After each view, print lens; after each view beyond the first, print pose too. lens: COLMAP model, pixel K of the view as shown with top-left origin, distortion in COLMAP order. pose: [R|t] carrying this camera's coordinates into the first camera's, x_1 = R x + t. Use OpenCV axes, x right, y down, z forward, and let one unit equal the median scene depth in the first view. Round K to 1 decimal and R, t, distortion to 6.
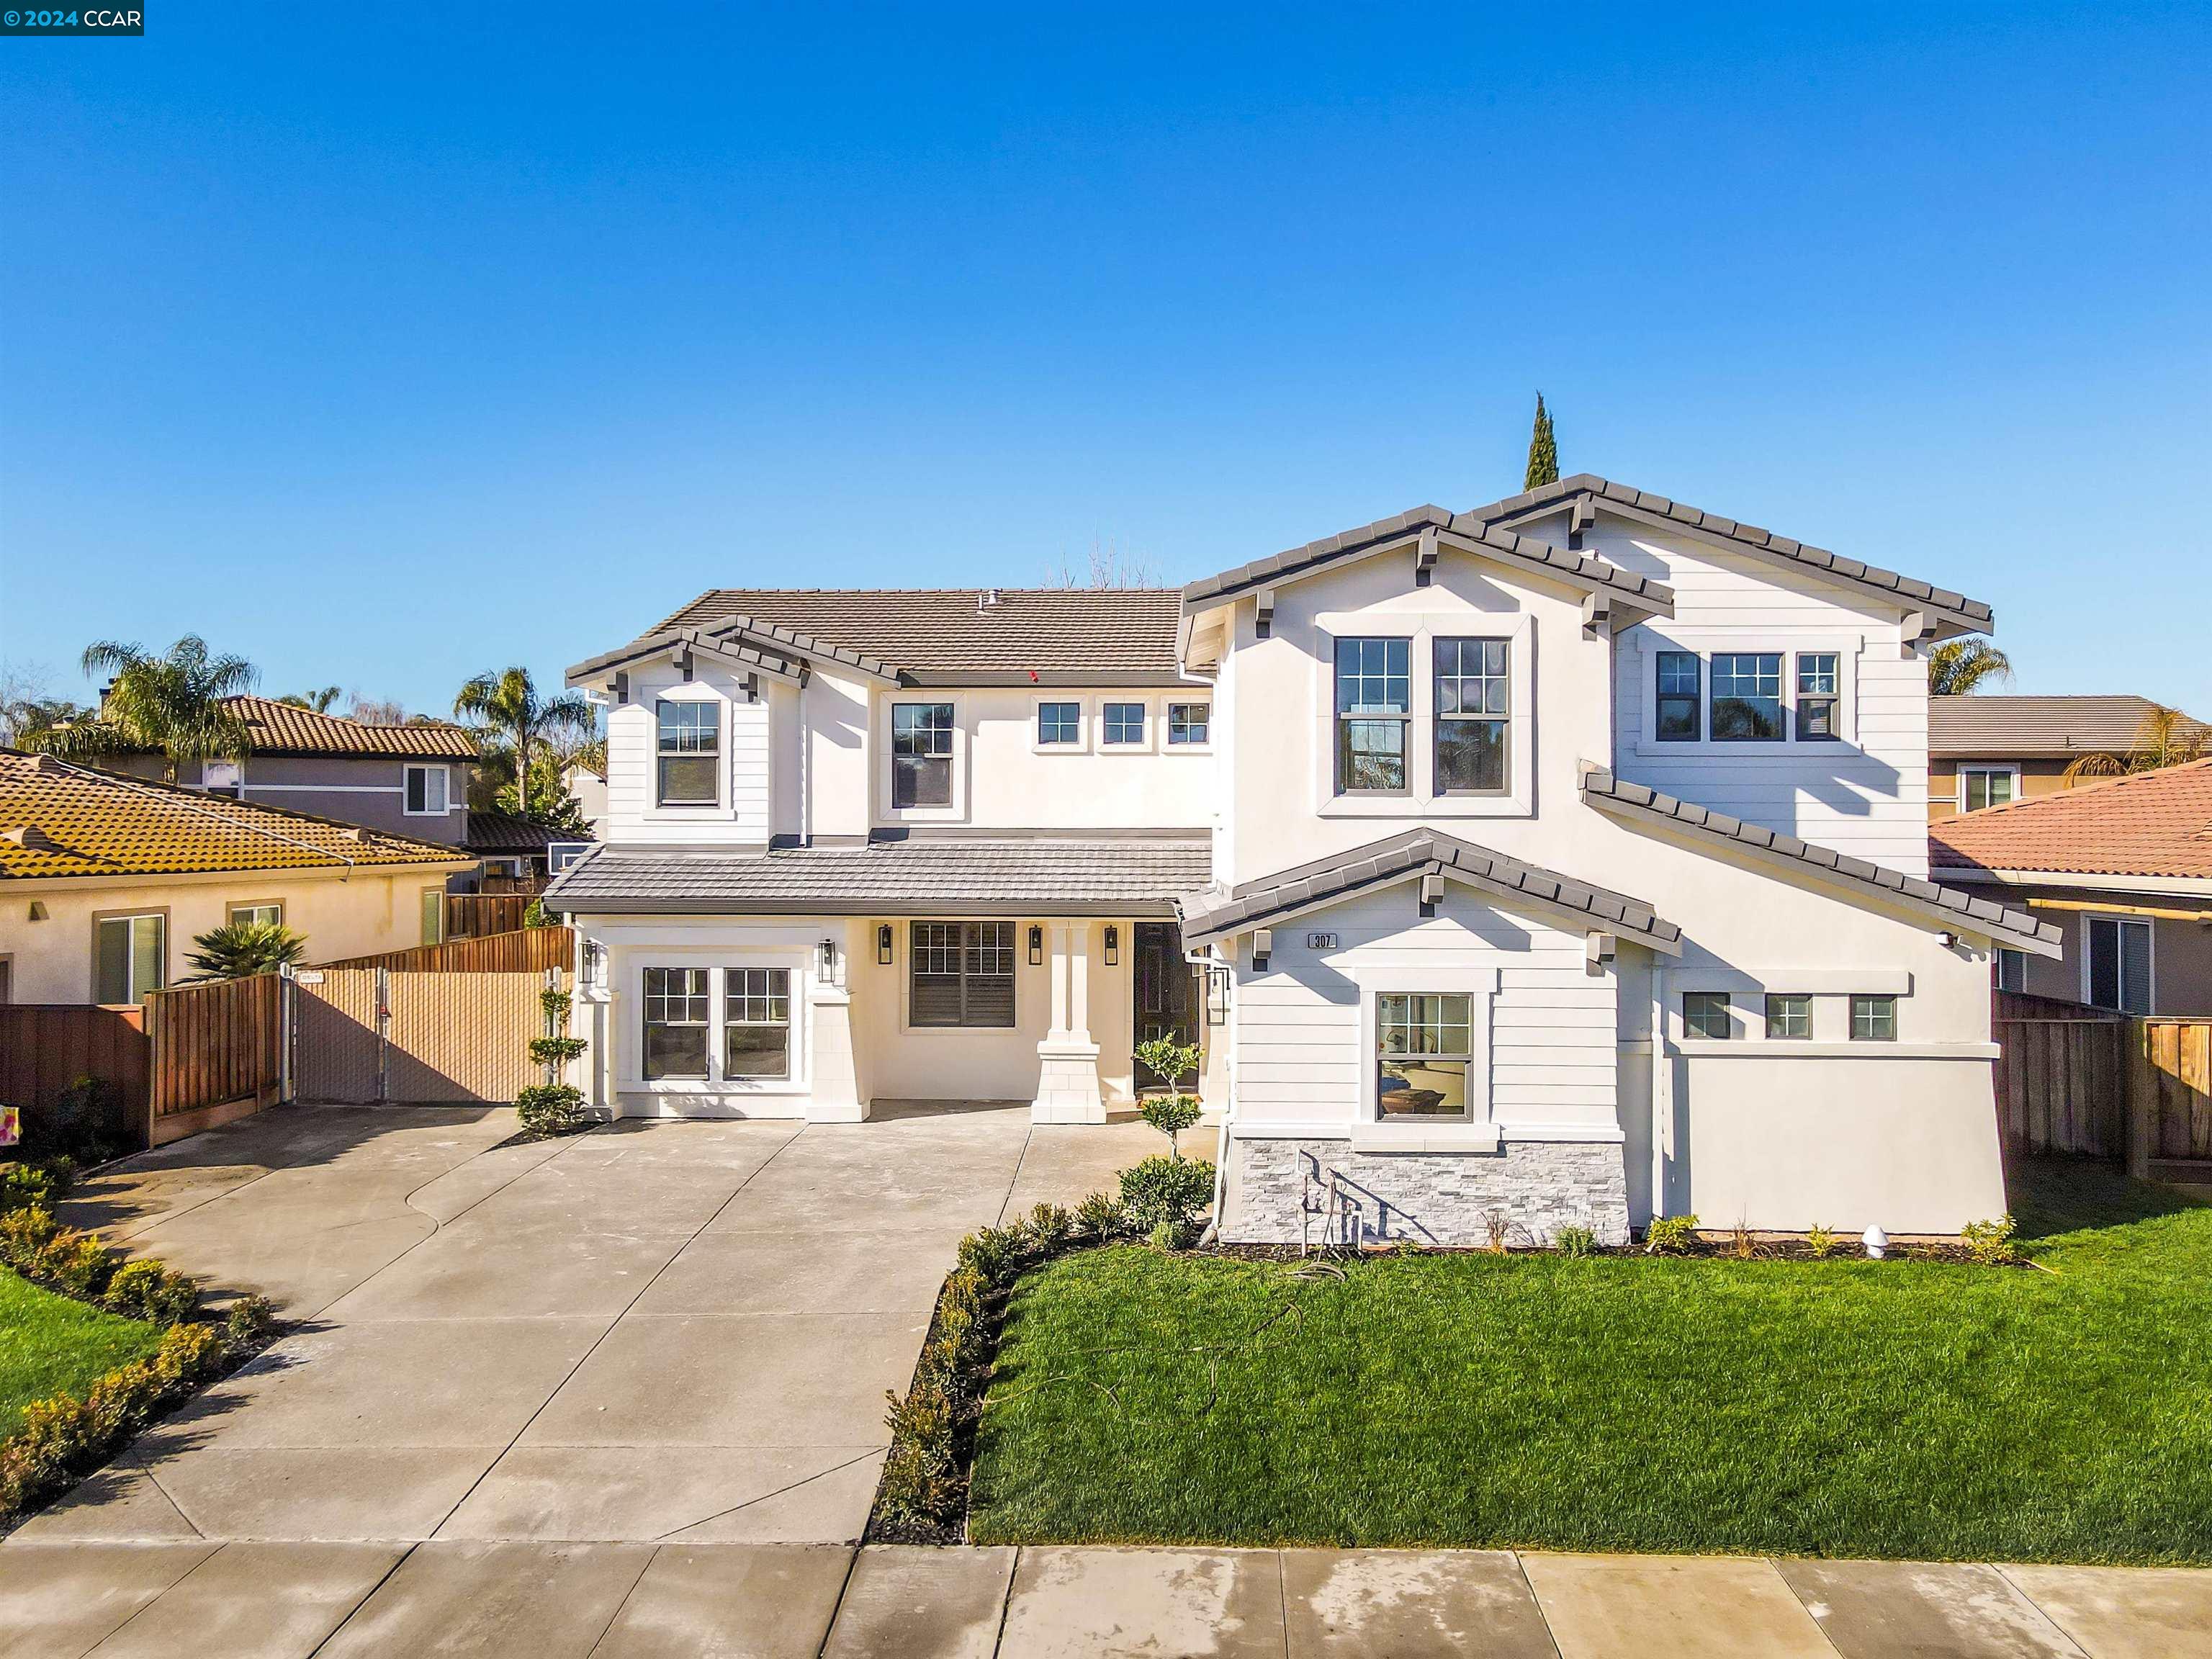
lens RADIAL K [[1671.5, 0, 1106.0], [0, 1671.5, 829.5], [0, 0, 1]] dist [0.029447, 0.006226]
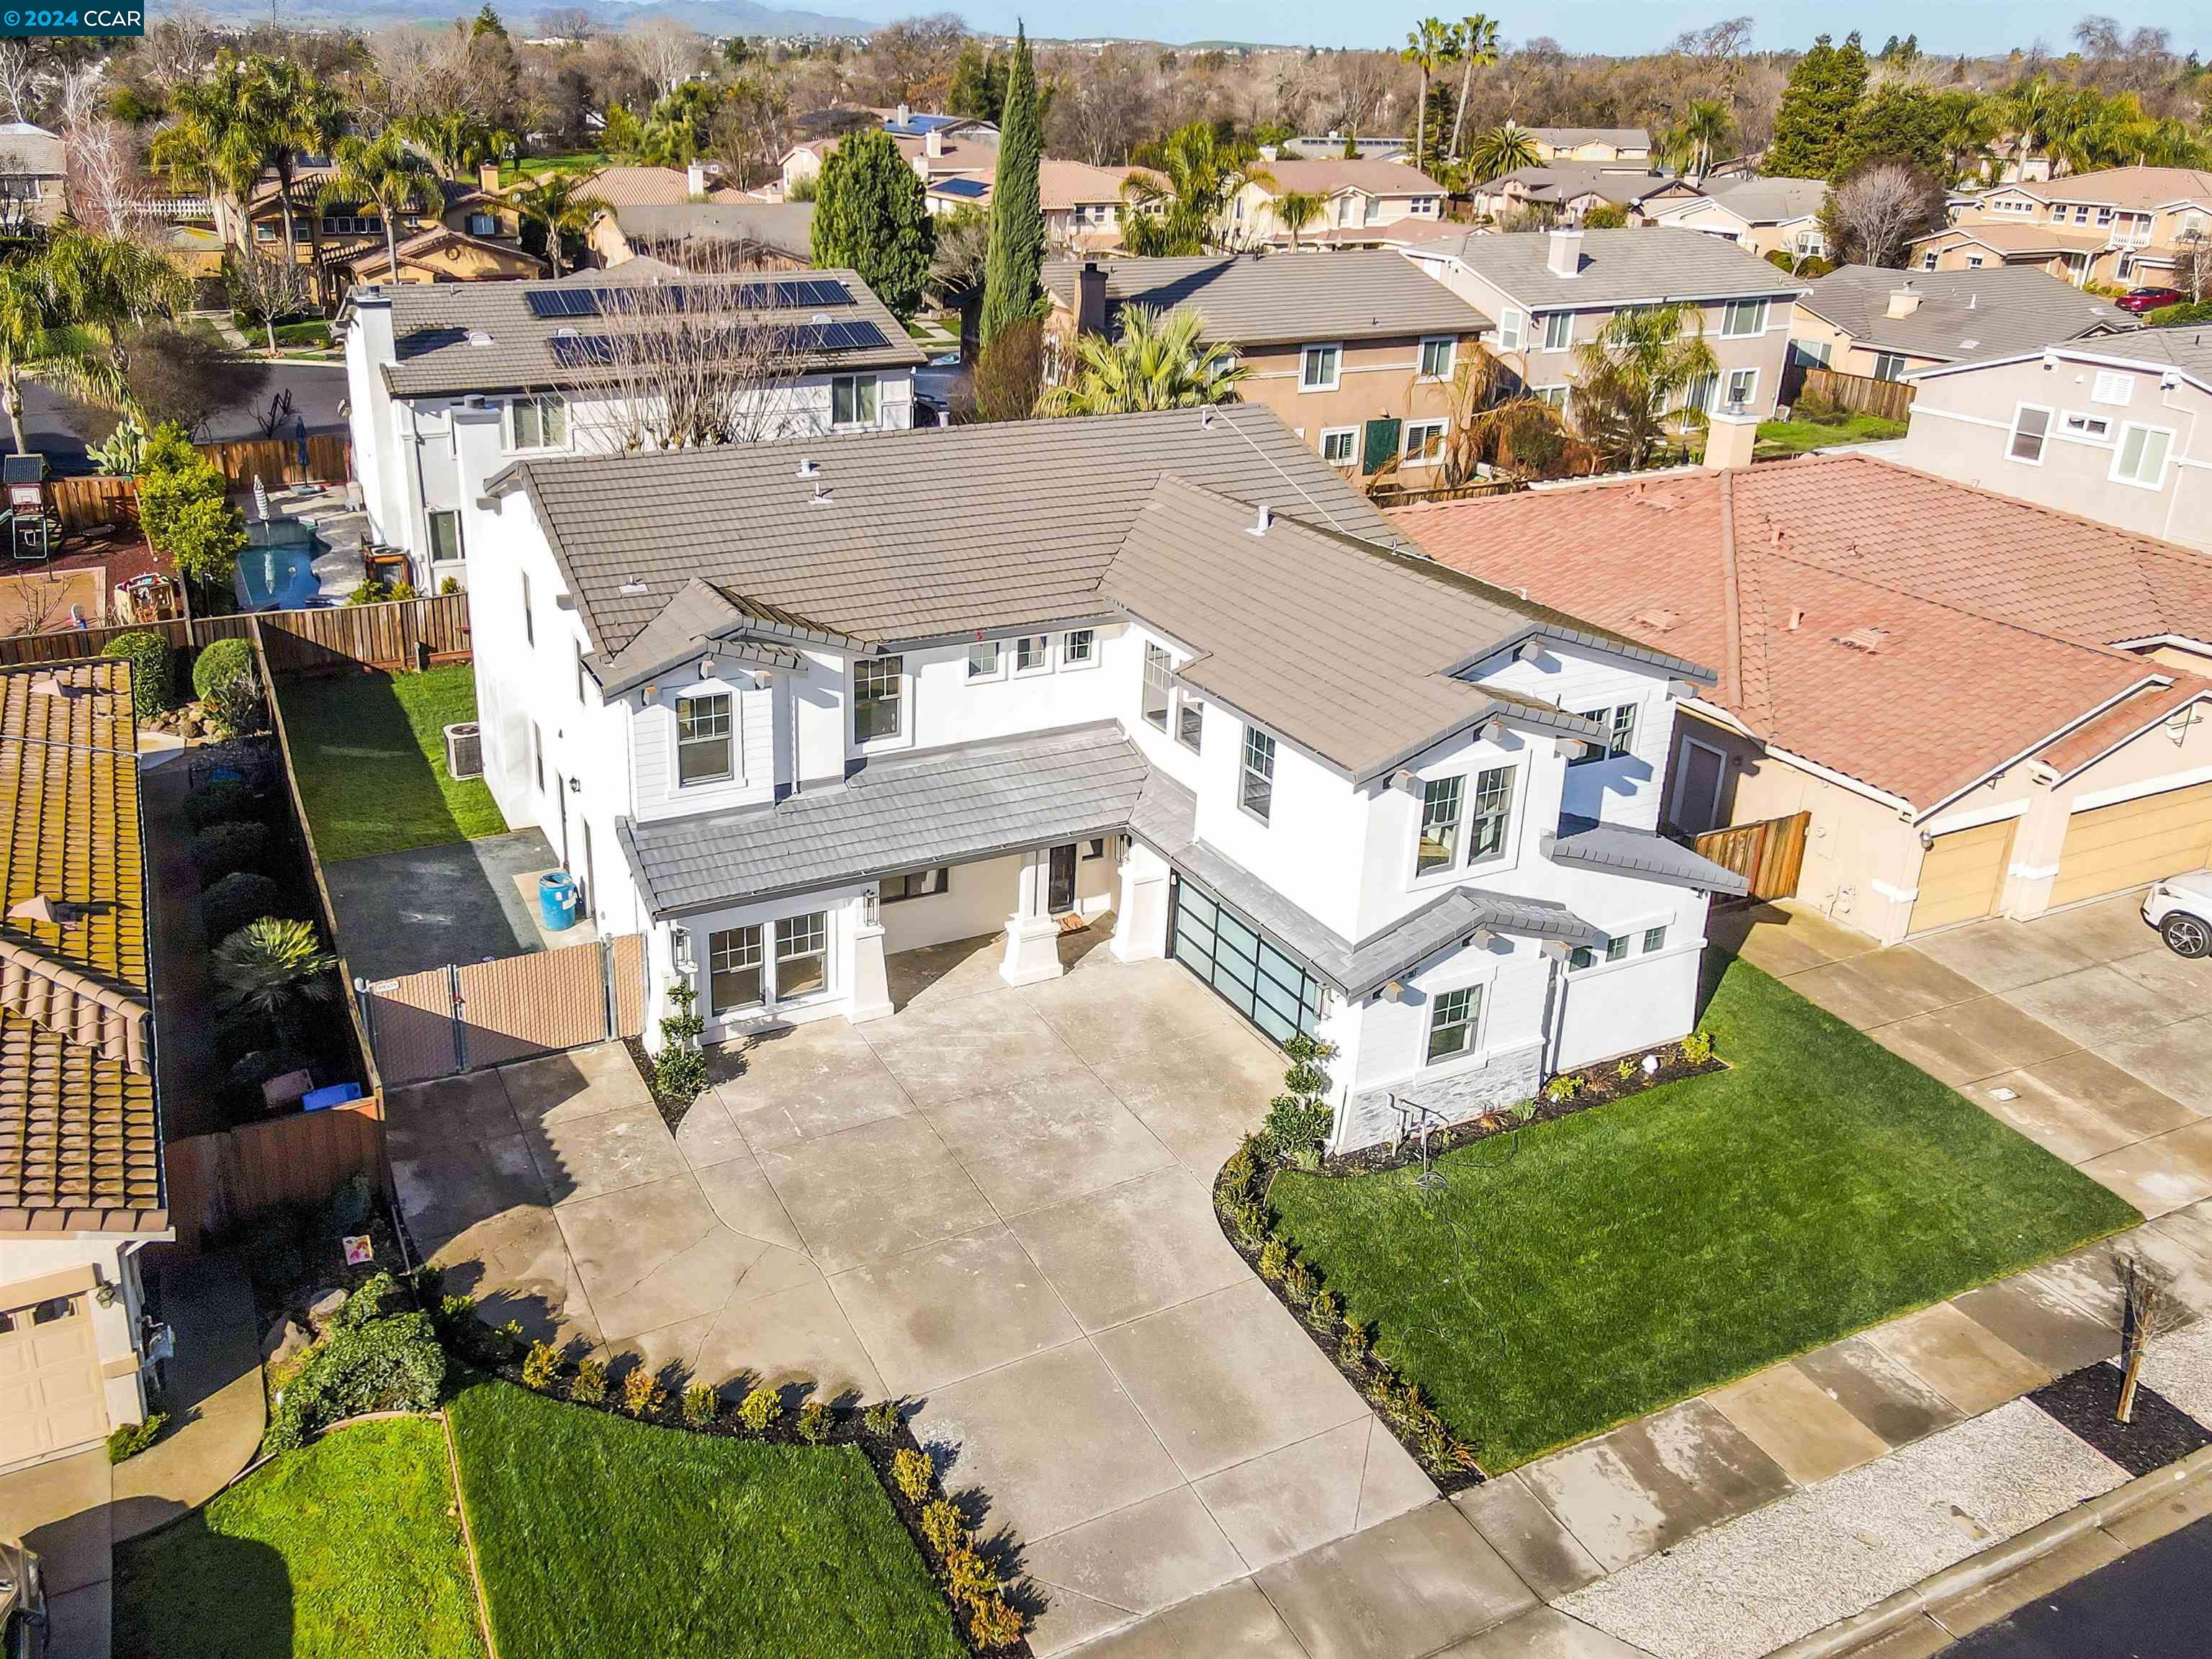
lens RADIAL K [[1742.4, 0, 974.0], [0, 1742.4, 686.9], [0, 0, 1]] dist [0.025057, -0.003815]
pose [[0.891649, -0.143580, 0.429357, -0.870790], [-0.013571, 0.939474, 0.342350, -0.716956], [-0.452524, -0.311083, 0.835733, -0.082937]]
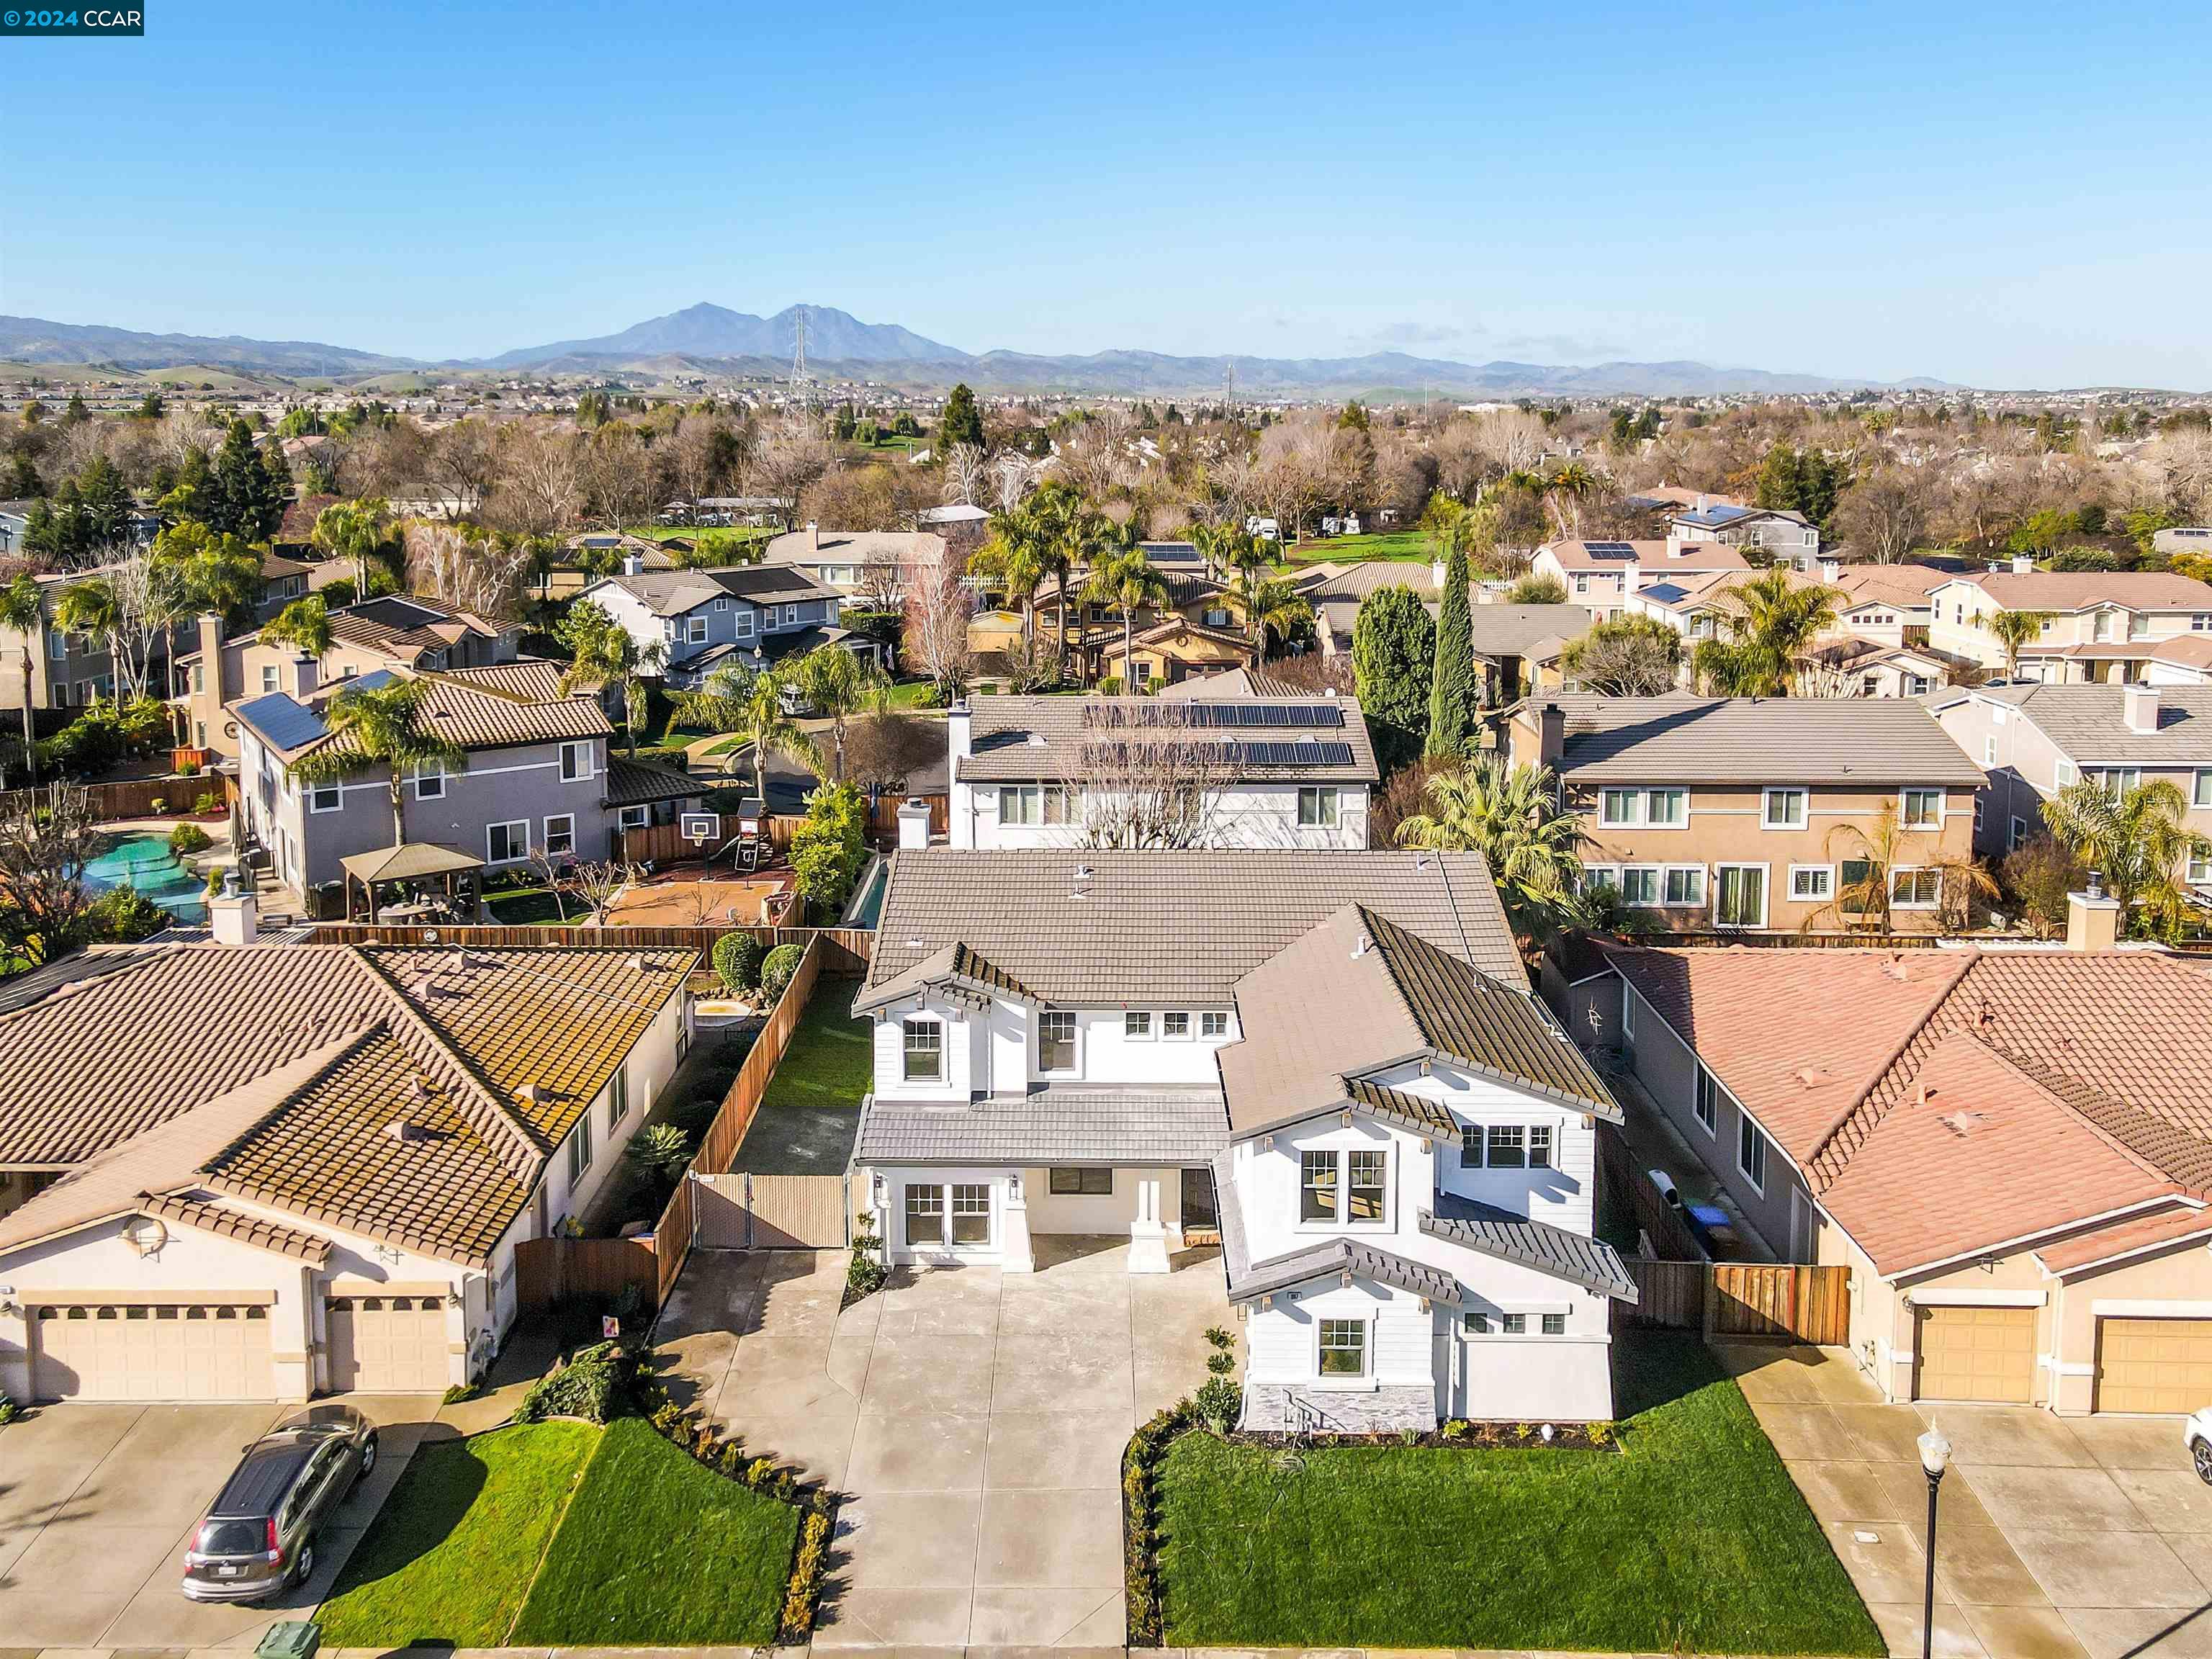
lens RADIAL K [[1751.6, 0, 1085.3], [0, 1751.6, 623.4], [0, 0, 1]] dist [0.022038, 0.011598]
pose [[0.999823, -0.004933, 0.018146, -0.168344], [0.002647, 0.992291, 0.123903, -1.034235], [-0.018617, -0.123834, 0.992128, -1.074440]]
